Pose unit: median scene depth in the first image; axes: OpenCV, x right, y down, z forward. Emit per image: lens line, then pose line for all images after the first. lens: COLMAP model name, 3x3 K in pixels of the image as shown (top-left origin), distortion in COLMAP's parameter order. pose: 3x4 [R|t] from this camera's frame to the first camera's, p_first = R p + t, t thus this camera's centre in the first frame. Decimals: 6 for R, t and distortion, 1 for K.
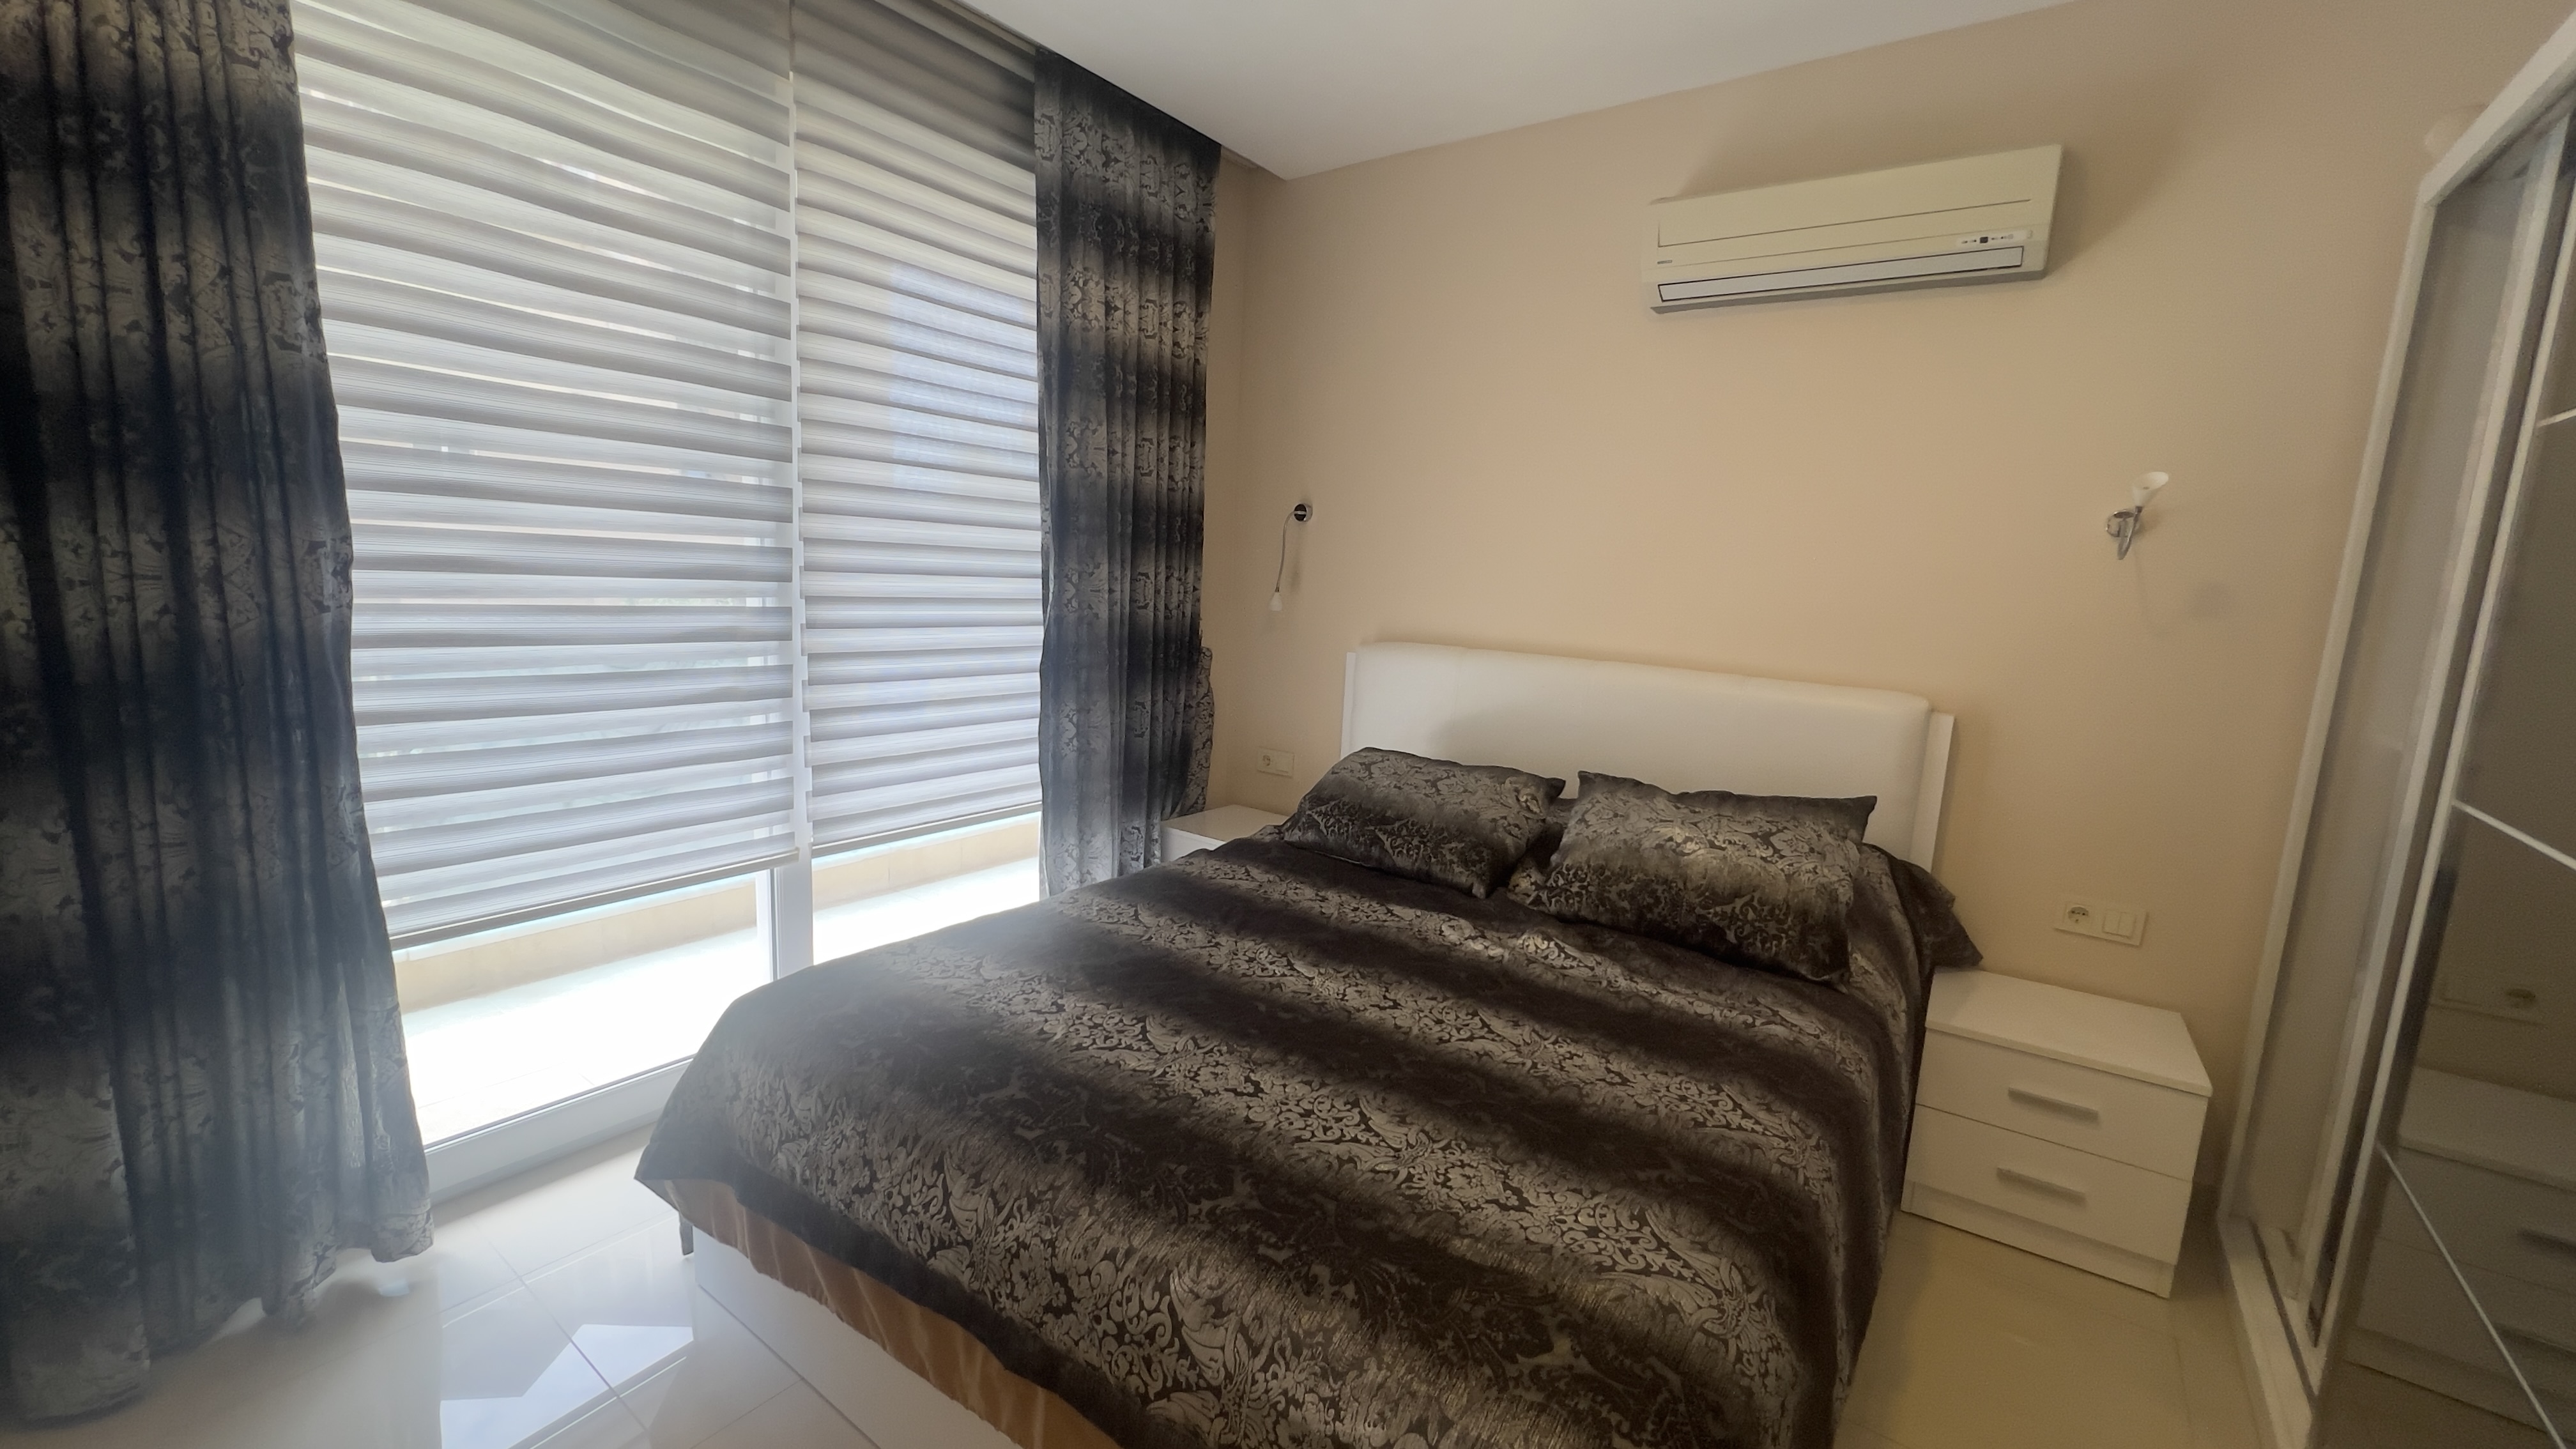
lens RADIAL K [[1030.7, 0, 1287.3], [0, 1030.7, 724.3], [0, 0, 1]] dist [-0.002718, 0.001117]
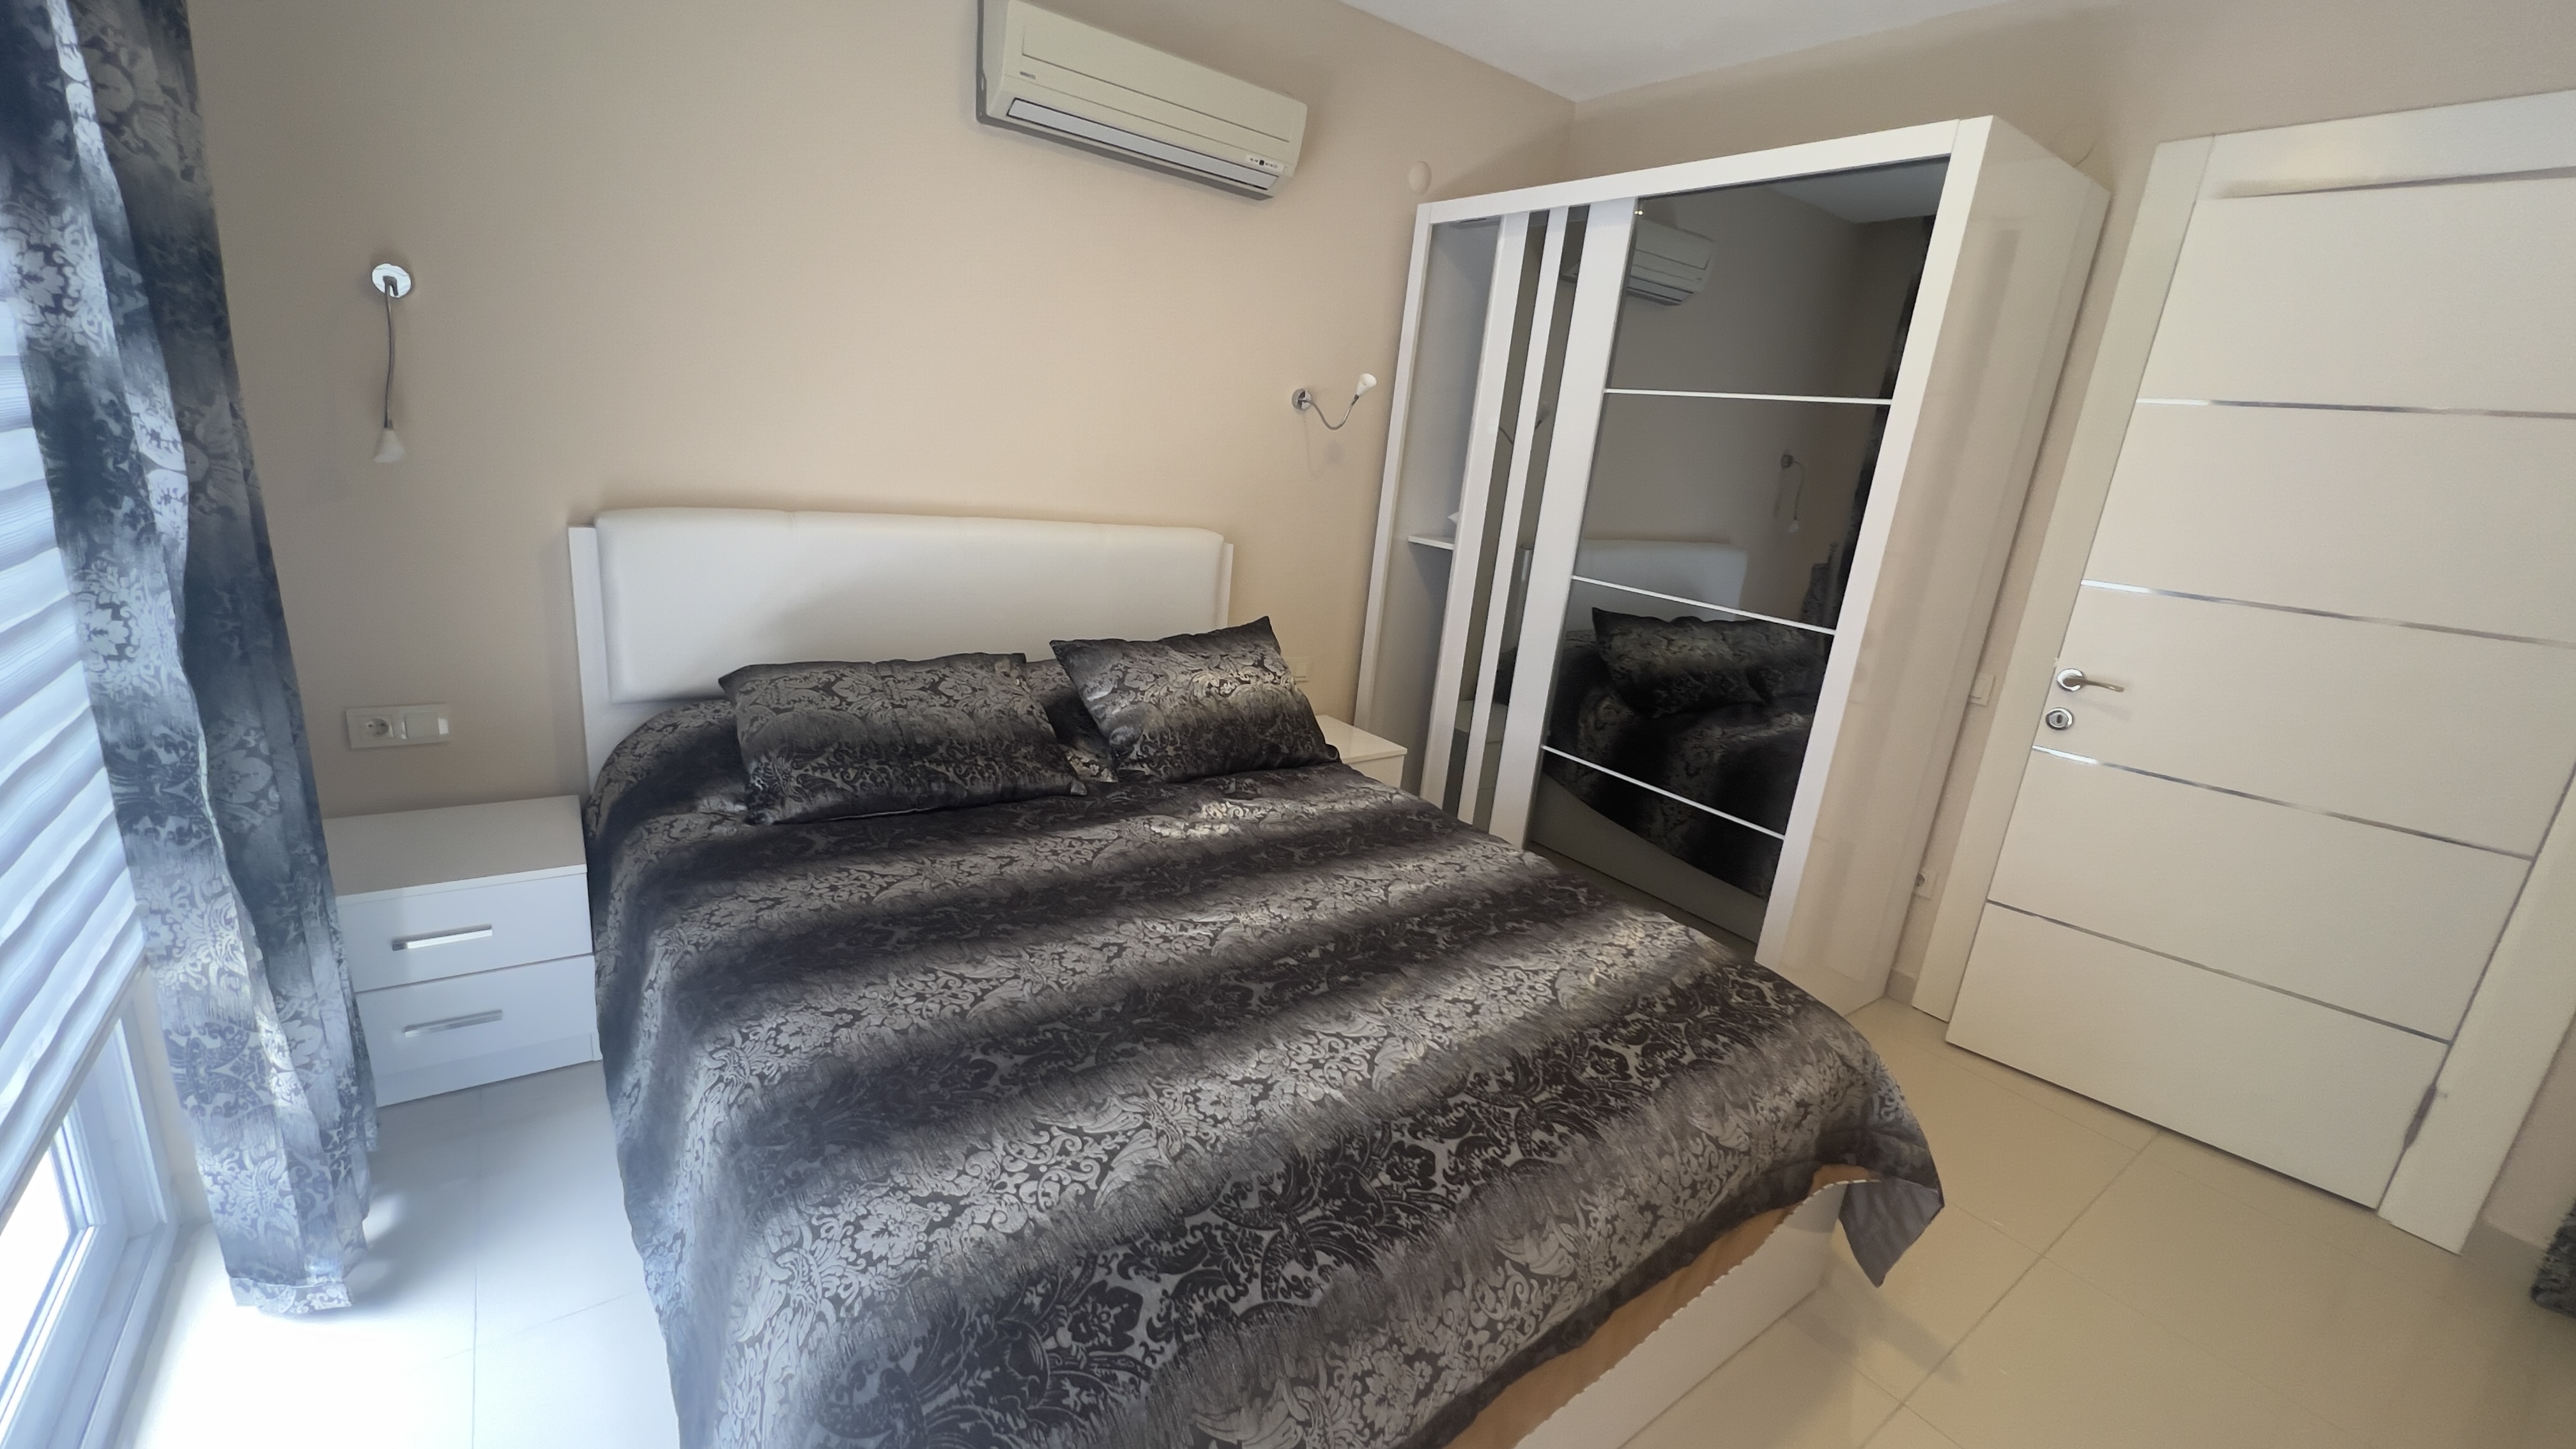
lens RADIAL K [[1030.7, 0, 1283.9], [0, 1030.7, 724.3], [0, 0, 1]] dist [-0.002718, 0.001117]
pose [[0.300477, -0.275056, 0.913268, -0.709586], [0.063616, 0.961163, 0.268550, -0.159759], [-0.951665, -0.022594, 0.306305, 0.622517]]
